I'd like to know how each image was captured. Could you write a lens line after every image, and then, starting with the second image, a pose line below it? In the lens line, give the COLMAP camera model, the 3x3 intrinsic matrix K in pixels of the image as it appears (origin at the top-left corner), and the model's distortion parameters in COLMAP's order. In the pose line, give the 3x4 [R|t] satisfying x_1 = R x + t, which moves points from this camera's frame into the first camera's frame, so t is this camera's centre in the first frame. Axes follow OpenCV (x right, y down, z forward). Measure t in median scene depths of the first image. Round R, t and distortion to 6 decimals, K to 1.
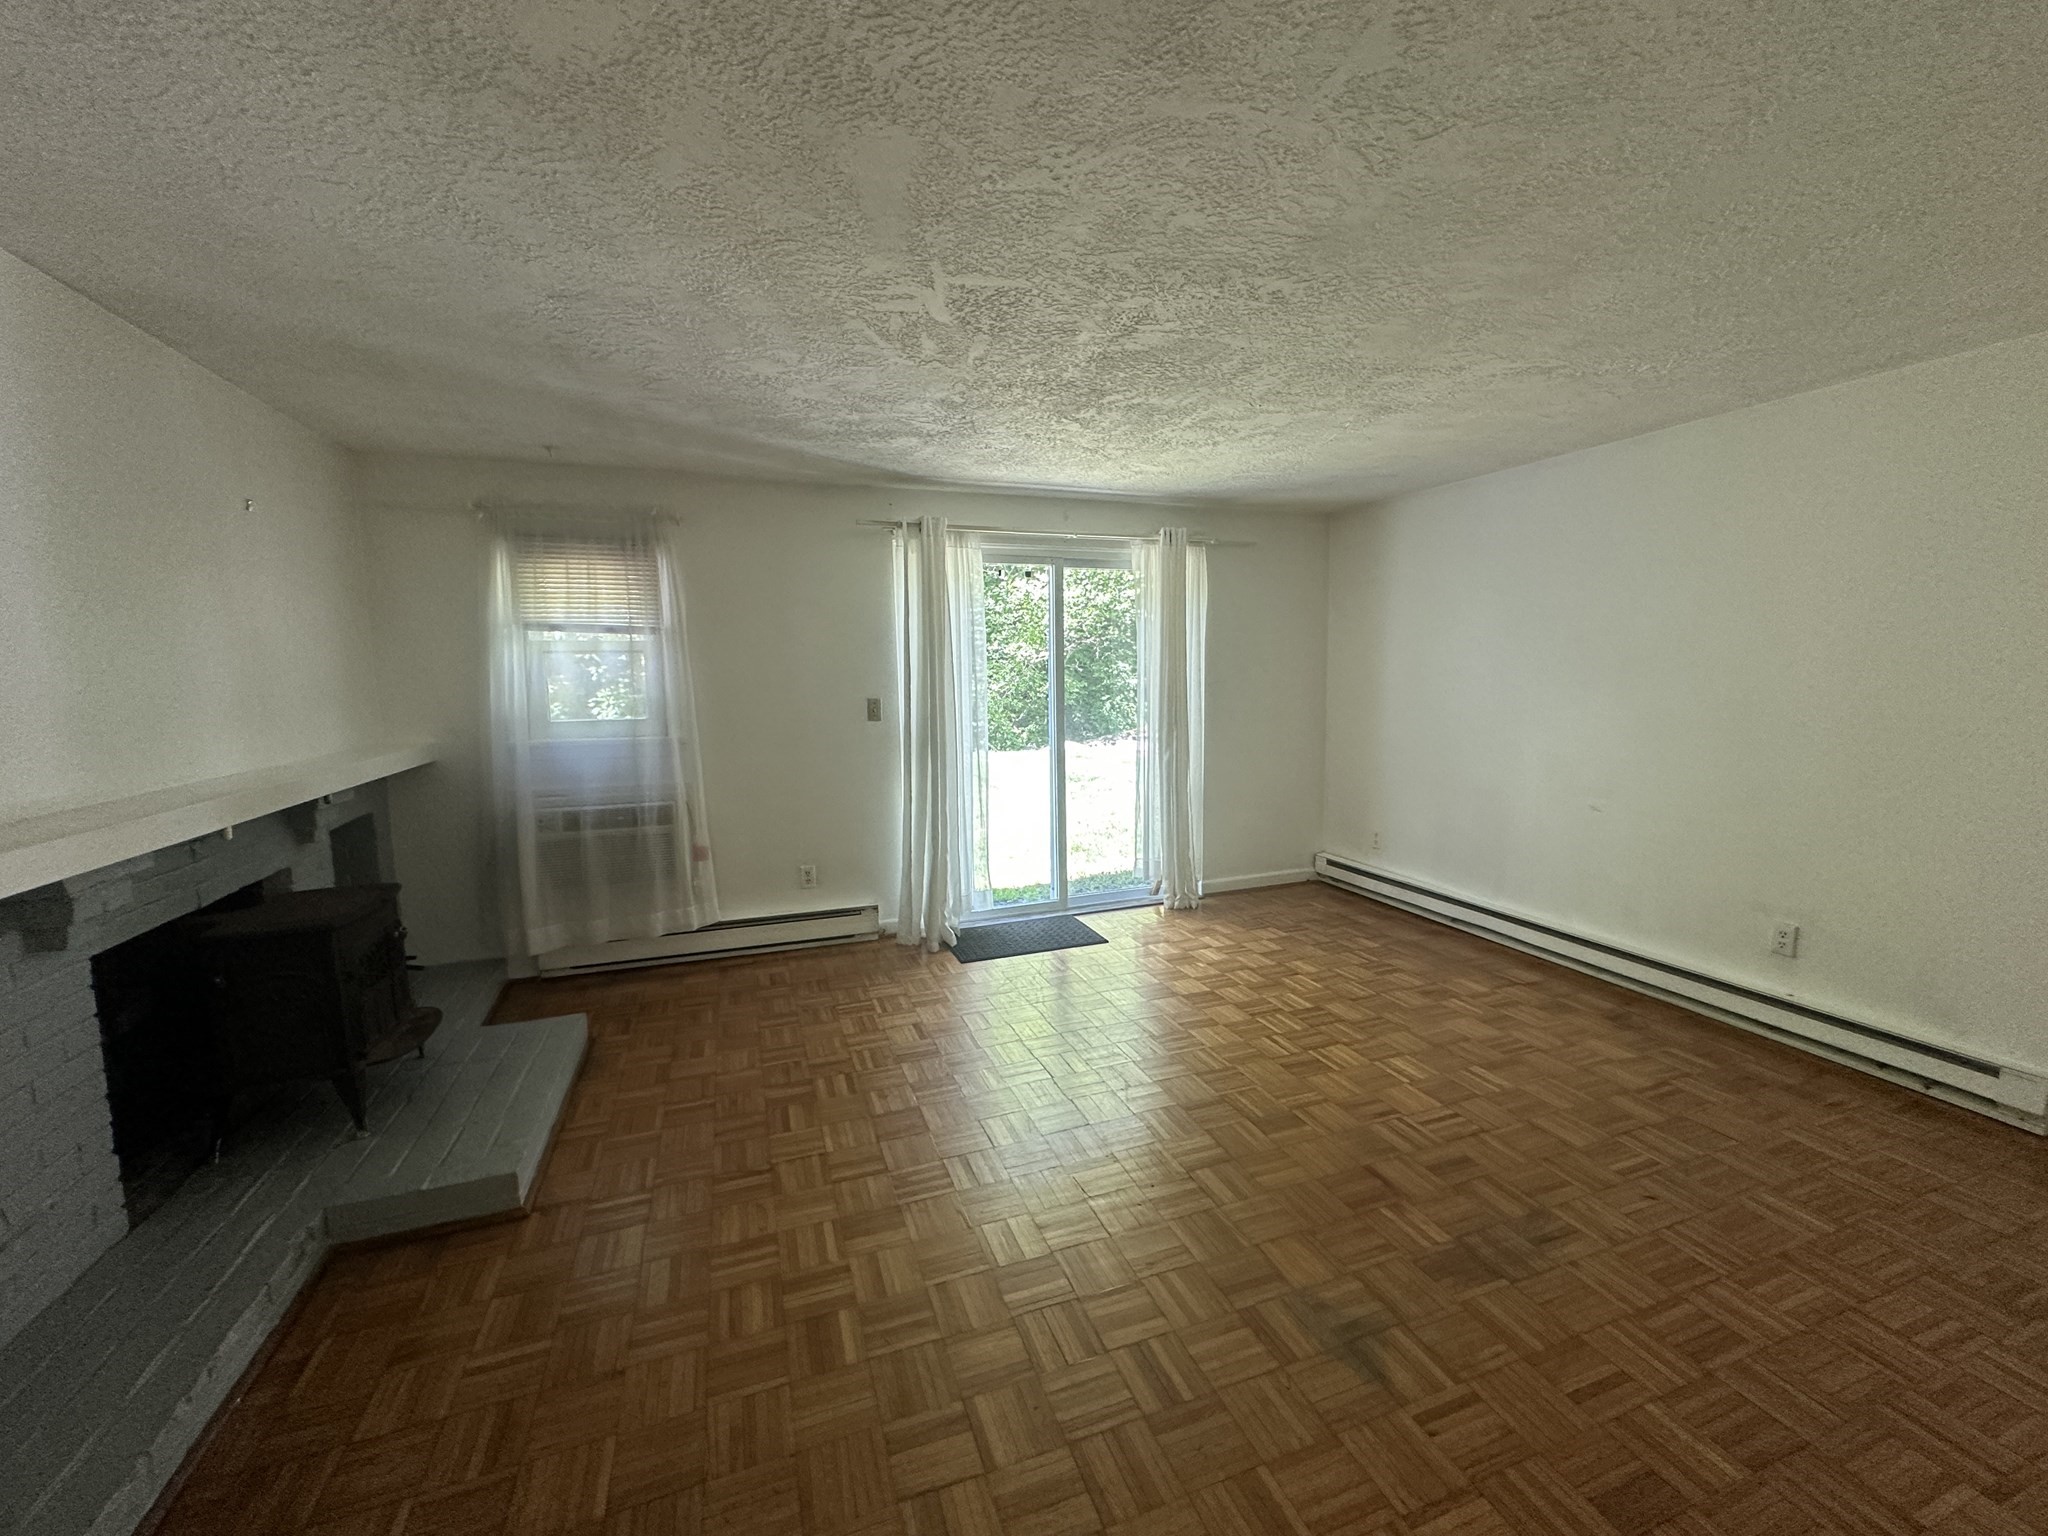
lens RADIAL K [[817.0, 0, 1021.3], [0, 817.0, 763.3], [0, 0, 1]] dist [0.001226, -0.000123]
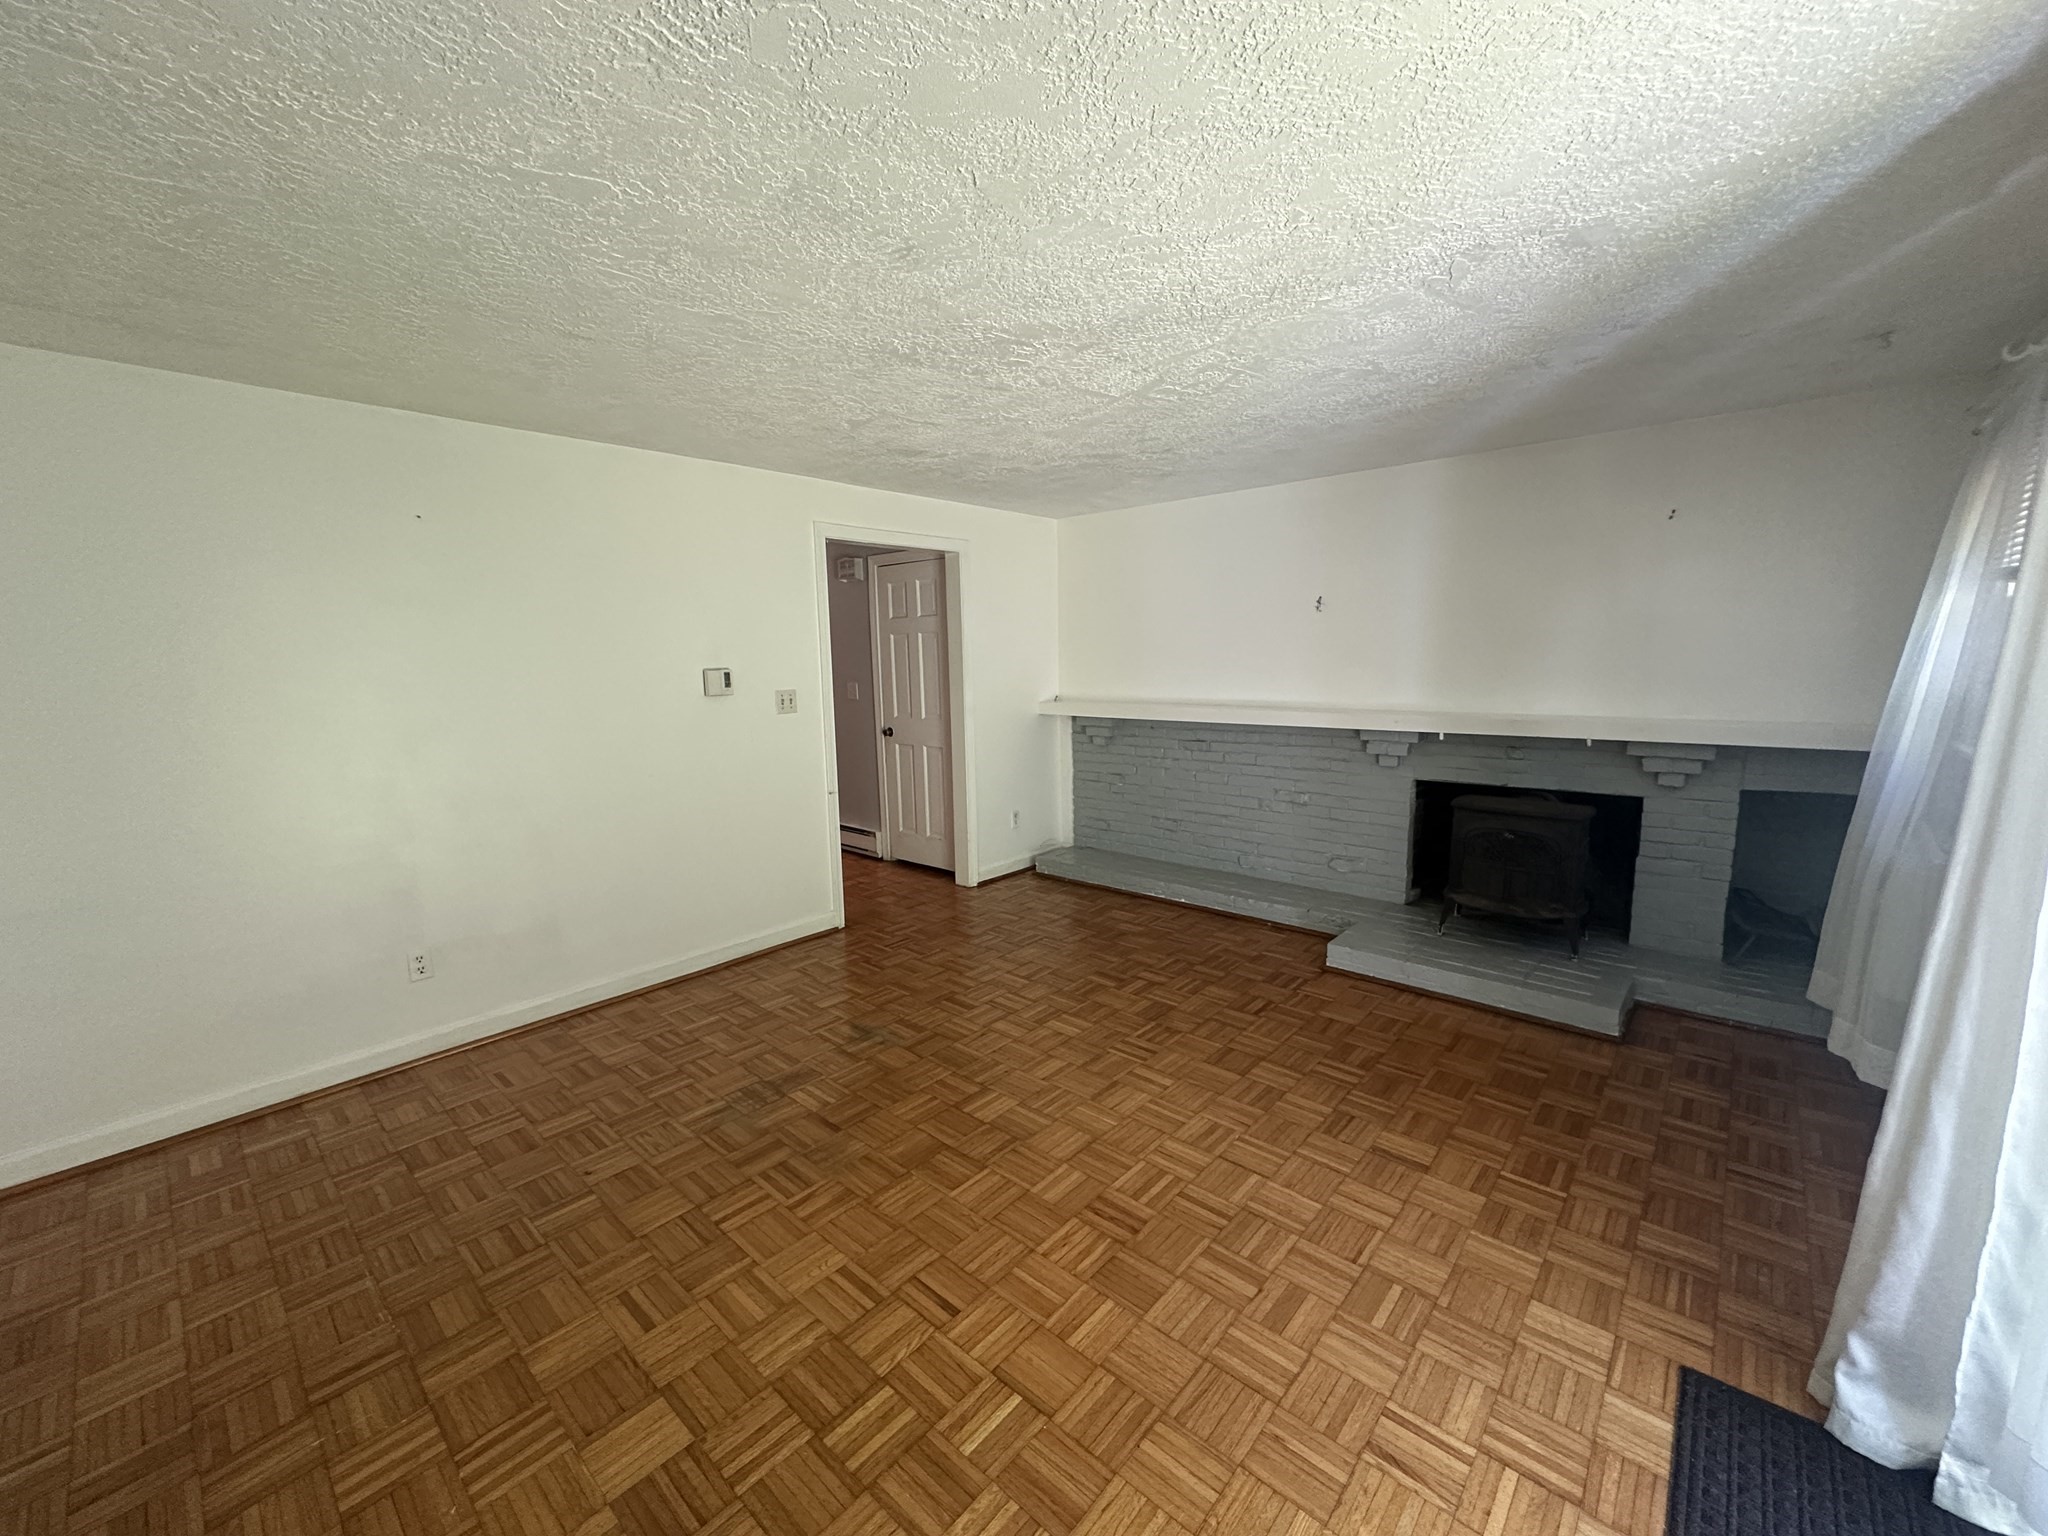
lens RADIAL K [[817.0, 0, 1021.3], [0, 817.0, 763.3], [0, 0, 1]] dist [0.001226, -0.000123]
pose [[-0.881118, 0.094564, -0.463346, 0.644795], [-0.026180, 0.968546, 0.247455, -0.253387], [0.472172, 0.230168, -0.850927, 1.868629]]
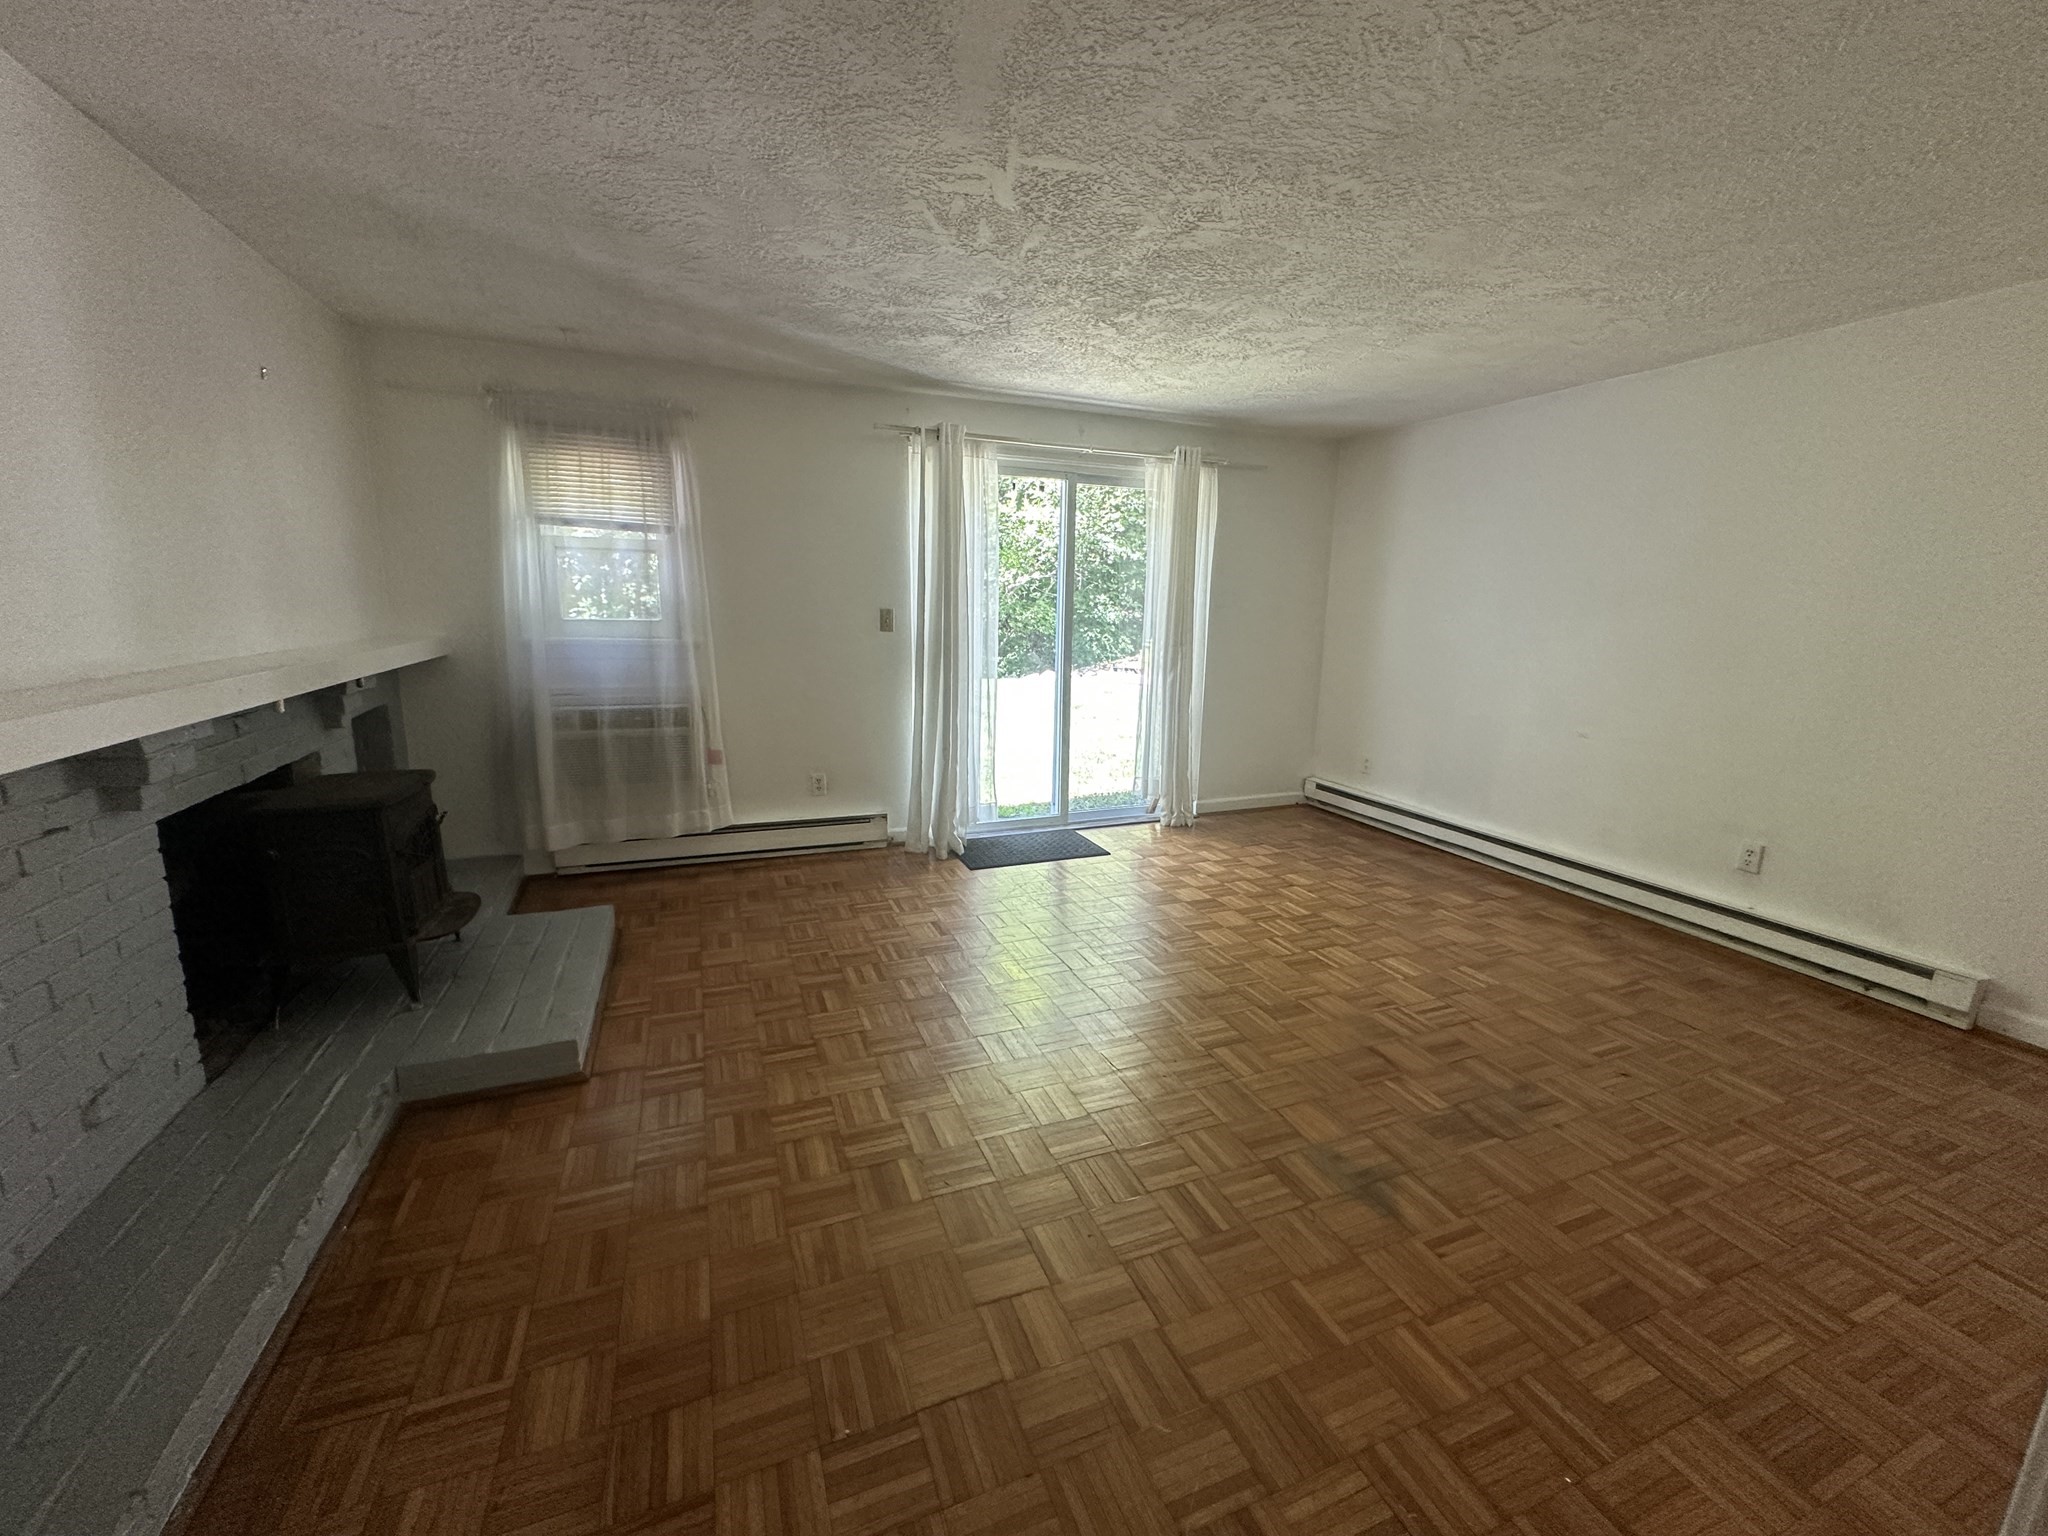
lens RADIAL K [[817.0, 0, 1021.3], [0, 817.0, 763.3], [0, 0, 1]] dist [0.001226, -0.000123]
pose [[0.998875, 0.025903, 0.039710, -0.089309], [-0.029033, 0.996342, 0.080369, 0.042256], [-0.037483, -0.081432, 0.995974, -0.031748]]
